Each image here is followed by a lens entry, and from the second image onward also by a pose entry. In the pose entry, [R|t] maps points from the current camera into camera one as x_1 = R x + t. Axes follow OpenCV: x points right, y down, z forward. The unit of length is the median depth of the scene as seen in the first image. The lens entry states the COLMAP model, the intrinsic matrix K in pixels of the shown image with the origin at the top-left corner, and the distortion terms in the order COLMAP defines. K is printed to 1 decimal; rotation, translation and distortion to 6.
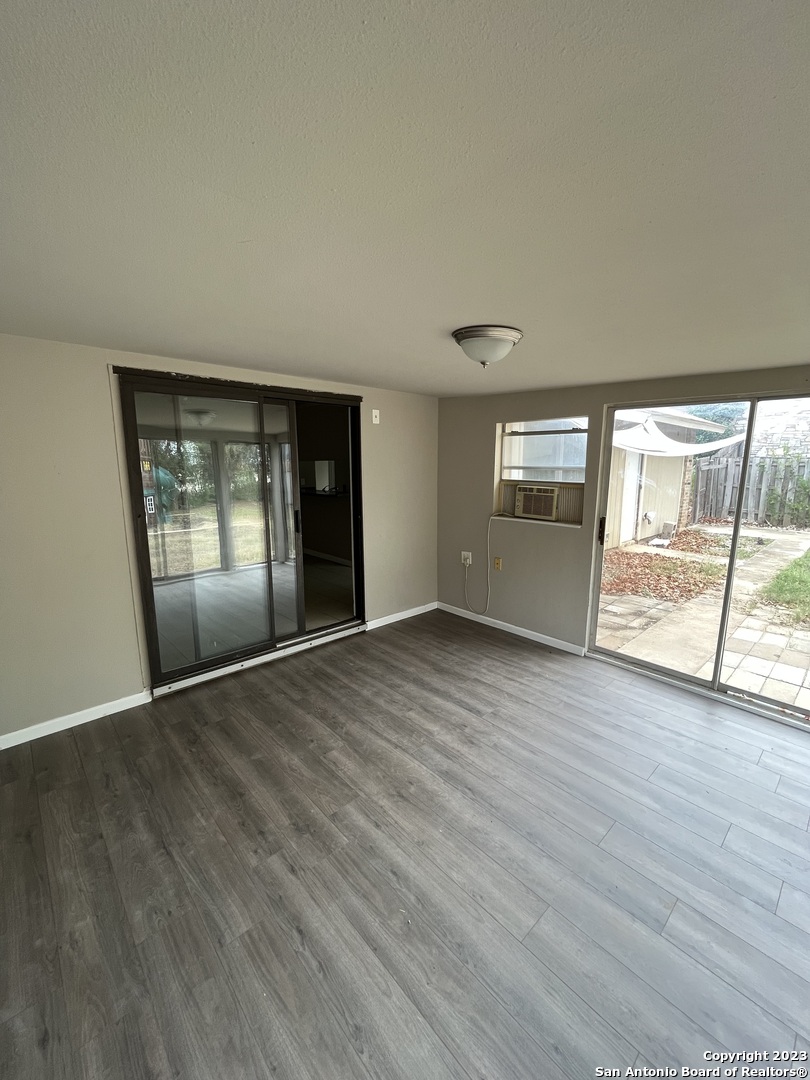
lens RADIAL K [[439.2, 0, 407.9], [0, 439.2, 539.5], [0, 0, 1]] dist [-0.005430, -0.000984]
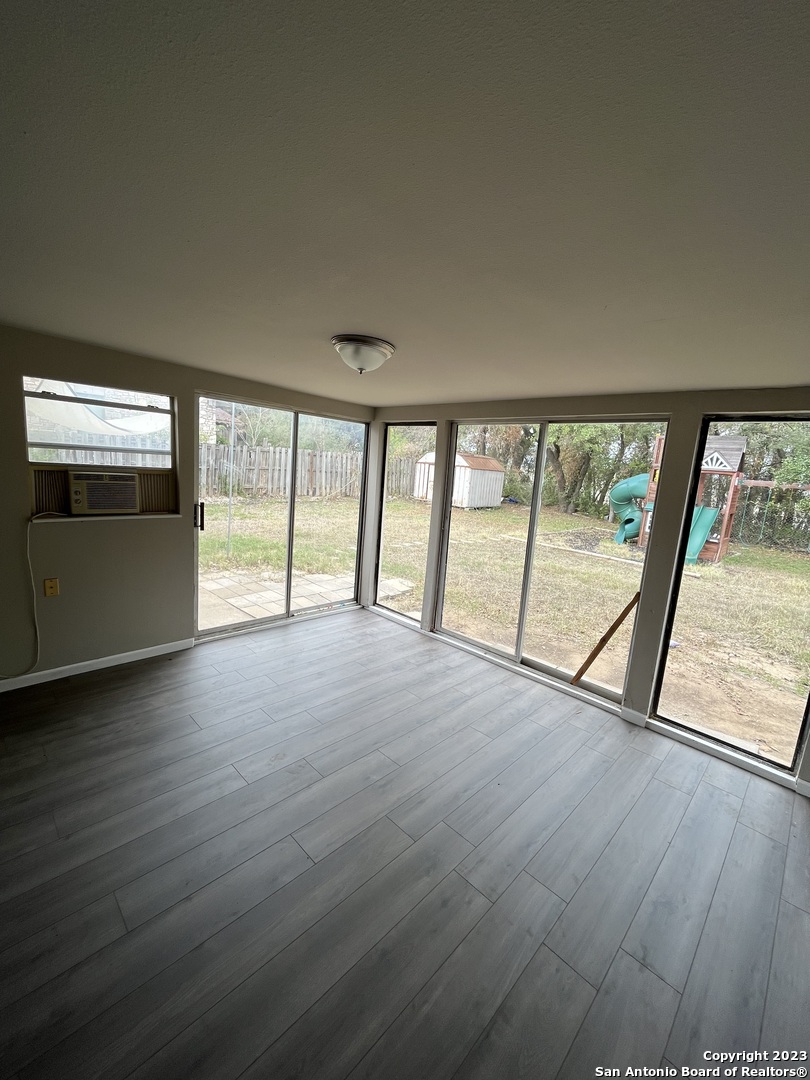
lens RADIAL K [[439.2, 0, 406.2], [0, 439.2, 539.1], [0, 0, 1]] dist [-0.005430, -0.000984]
pose [[-0.045974, -0.176873, 0.983159, -0.549929], [0.100605, 0.978376, 0.180717, -0.098628], [-0.993864, 0.107220, -0.027186, 0.537745]]
